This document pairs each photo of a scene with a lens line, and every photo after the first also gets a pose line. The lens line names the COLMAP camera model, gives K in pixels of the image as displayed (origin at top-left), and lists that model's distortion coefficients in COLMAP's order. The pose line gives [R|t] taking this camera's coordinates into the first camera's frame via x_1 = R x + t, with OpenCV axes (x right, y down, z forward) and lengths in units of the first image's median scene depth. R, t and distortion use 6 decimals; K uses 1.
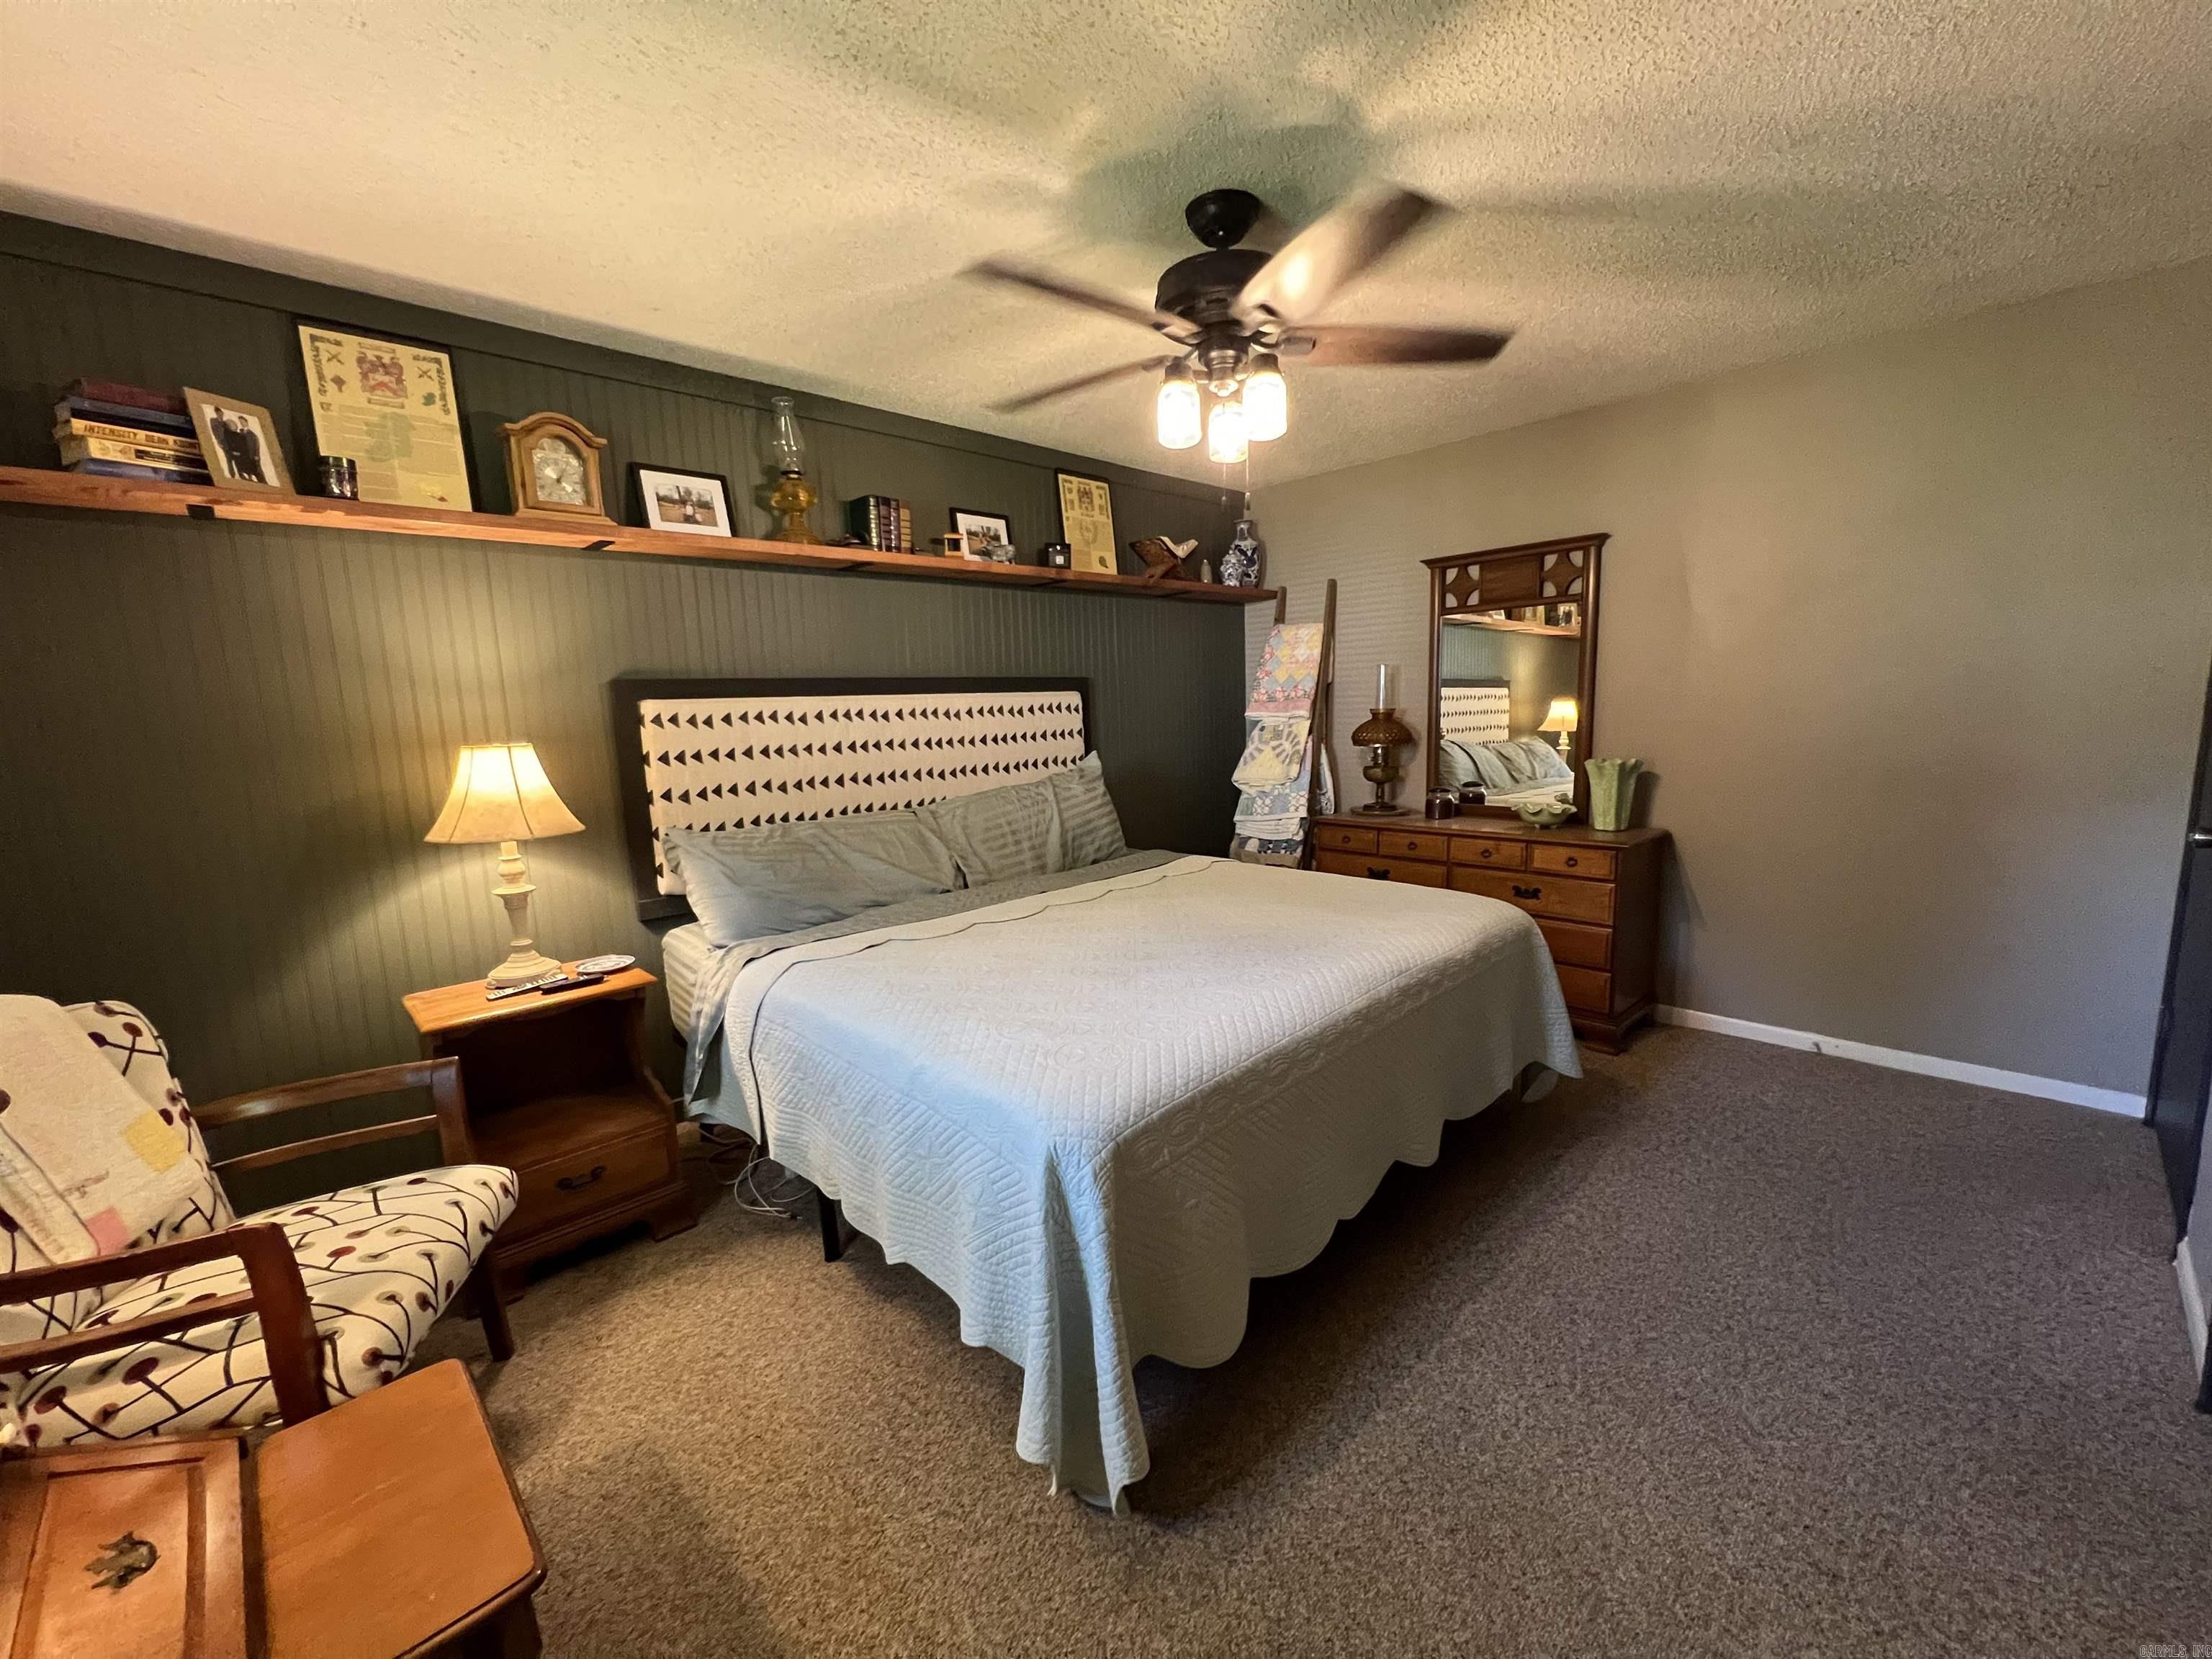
lens RADIAL K [[885.6, 0, 1109.2], [0, 885.6, 831.7], [0, 0, 1]] dist [-0.002344, 0.000488]
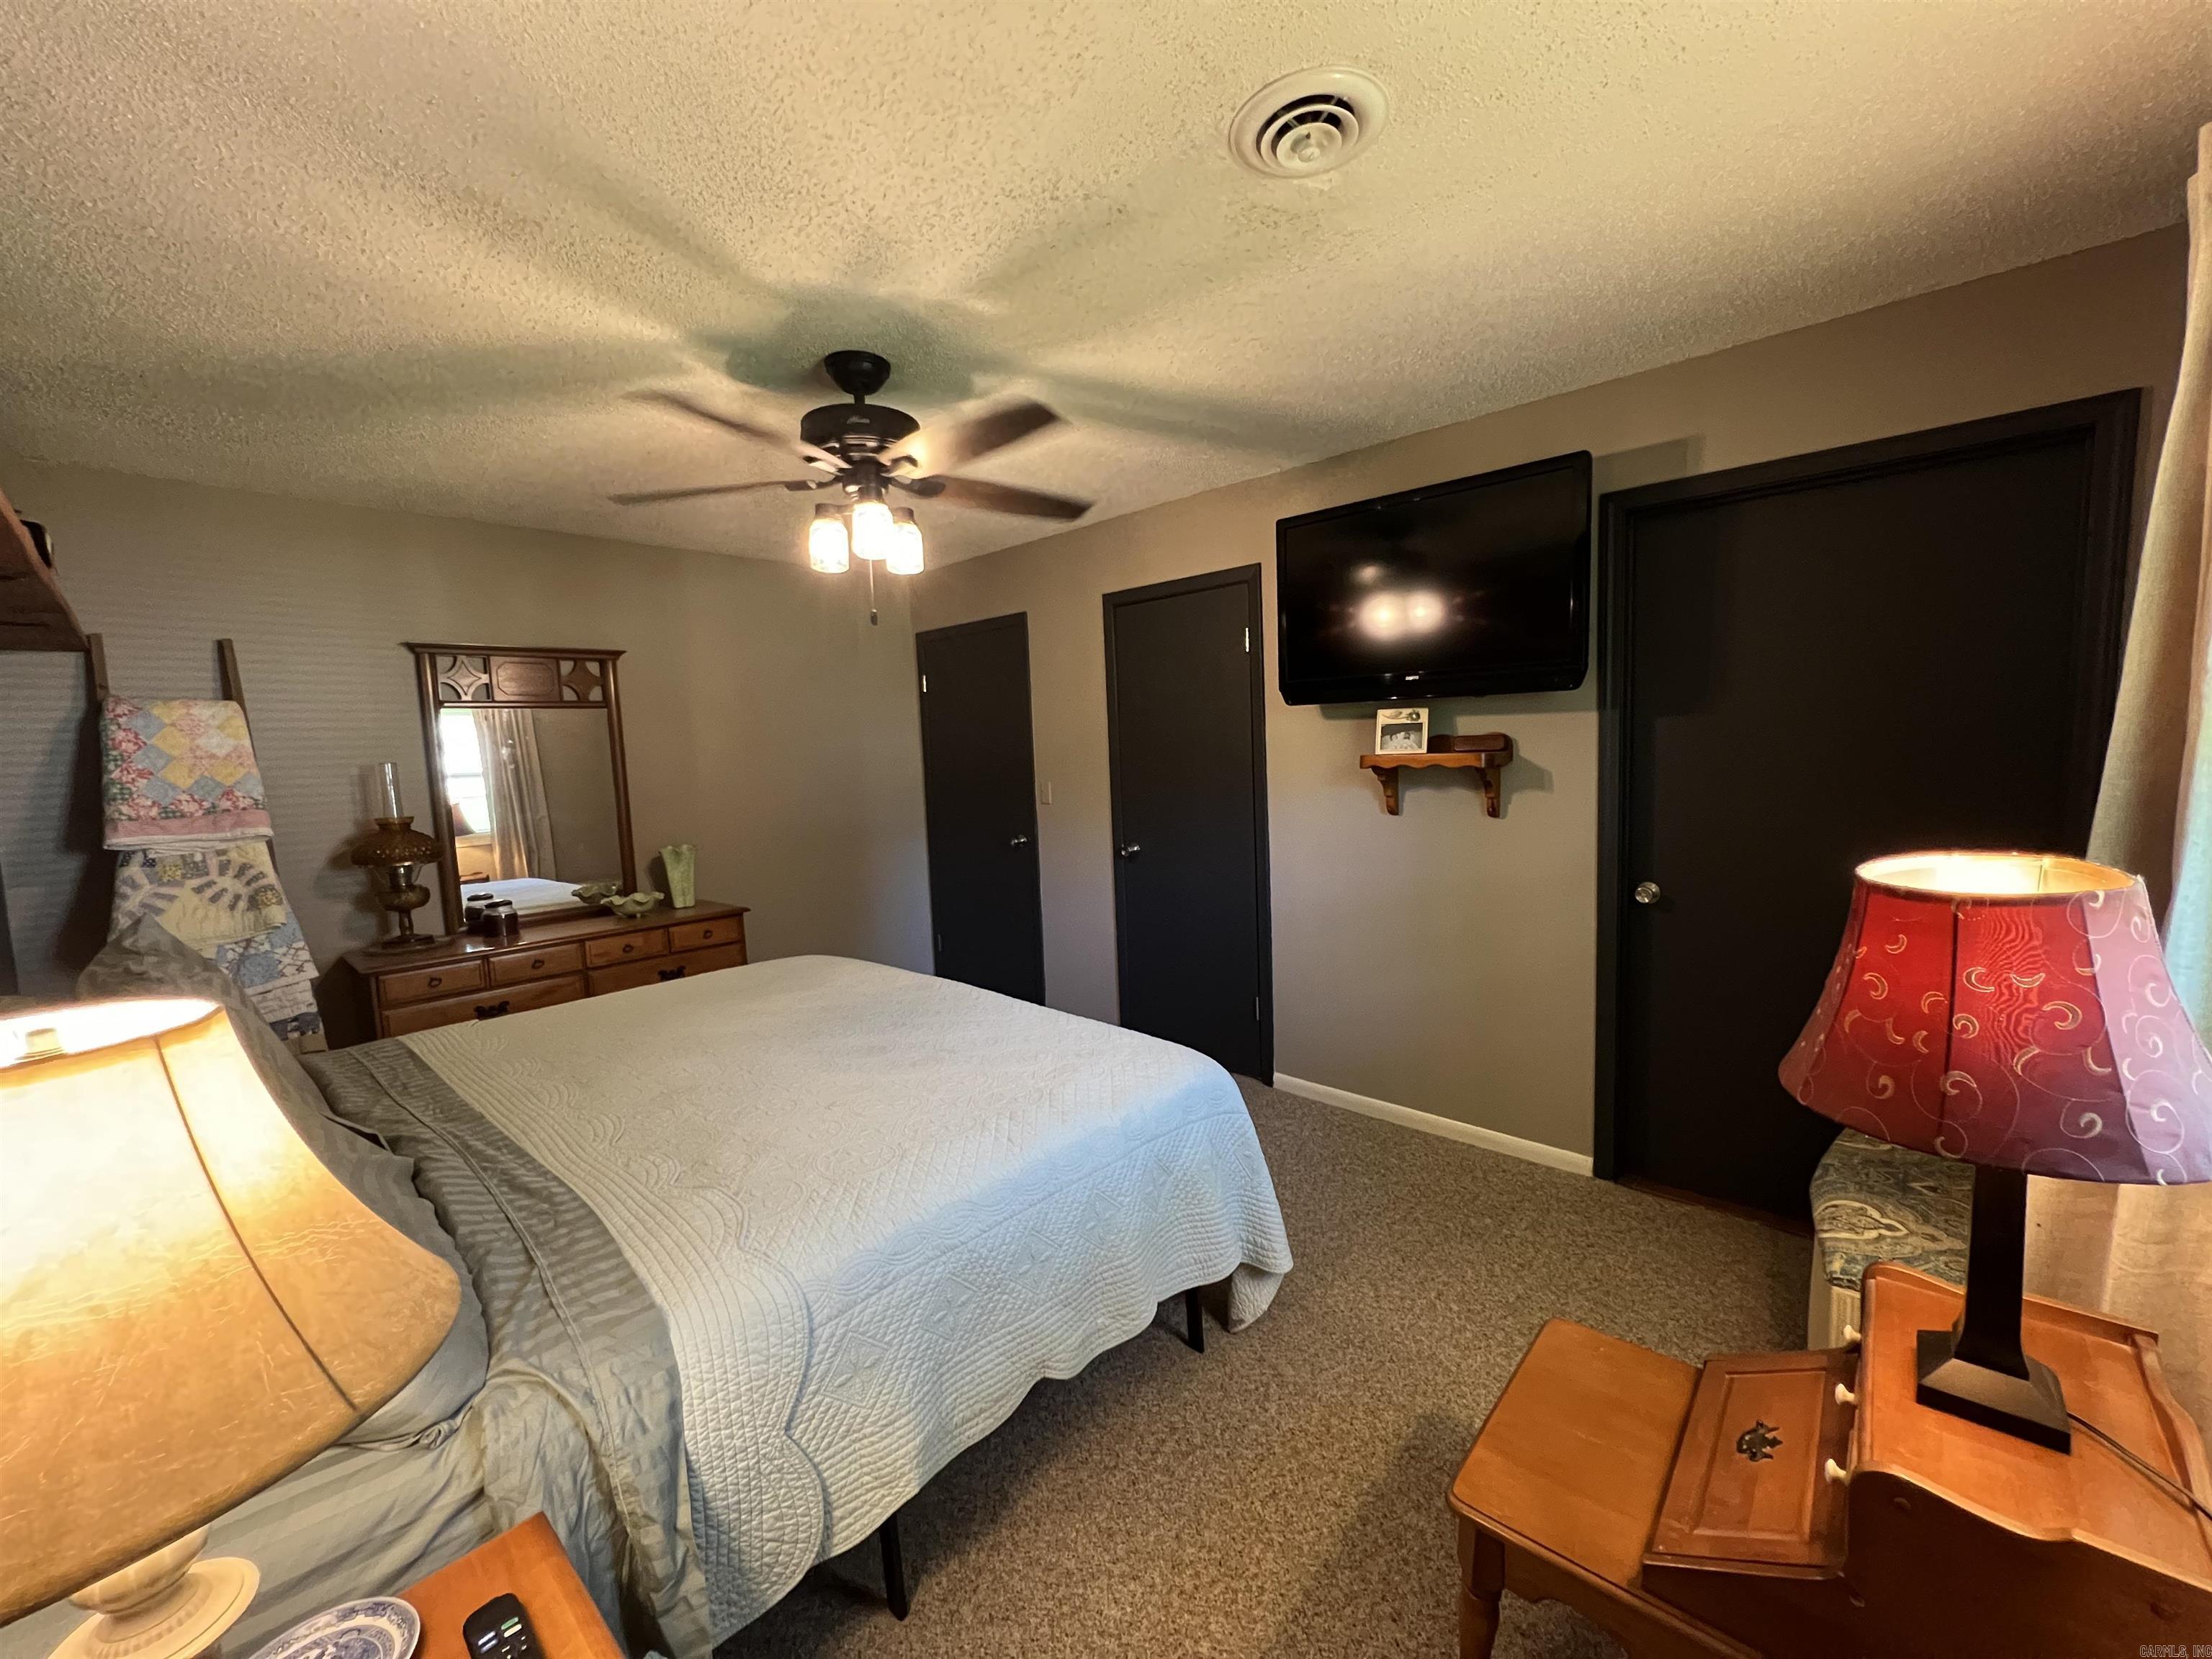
lens RADIAL K [[885.6, 0, 1109.2], [0, 885.6, 831.7], [0, 0, 1]] dist [-0.002344, 0.000488]
pose [[-0.056404, -0.058691, 0.996681, -0.699732], [0.185156, 0.980339, 0.068207, -0.084293], [-0.981089, 0.188388, -0.044428, 0.556748]]
